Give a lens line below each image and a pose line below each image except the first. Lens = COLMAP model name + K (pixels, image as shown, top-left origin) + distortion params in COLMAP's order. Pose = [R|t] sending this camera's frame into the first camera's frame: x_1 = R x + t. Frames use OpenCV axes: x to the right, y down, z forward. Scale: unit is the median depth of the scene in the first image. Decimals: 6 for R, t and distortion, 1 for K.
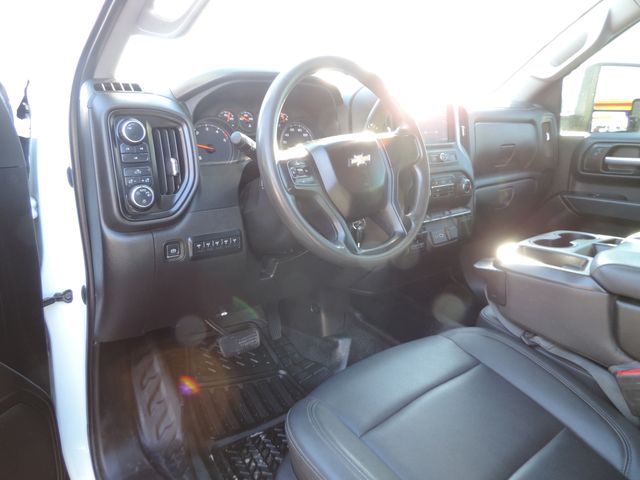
lens RADIAL K [[448.1, 0, 320.0], [0, 448.1, 240.0], [0, 0, 1]] dist [-0.018568, -0.000215]
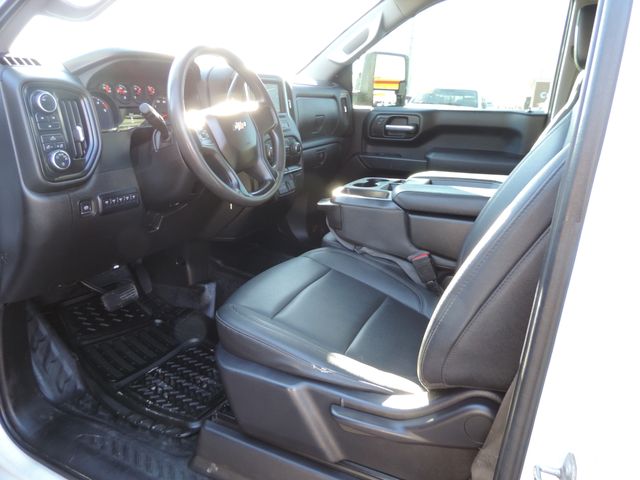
lens RADIAL K [[452.0, 0, 320.0], [0, 452.0, 240.0], [0, 0, 1]] dist [-0.045083, 0.004079]
pose [[0.900558, -0.109728, 0.420659, -0.245580], [0.085298, 0.993413, 0.076521, 0.062337], [-0.426285, -0.033030, 0.903986, -0.261529]]
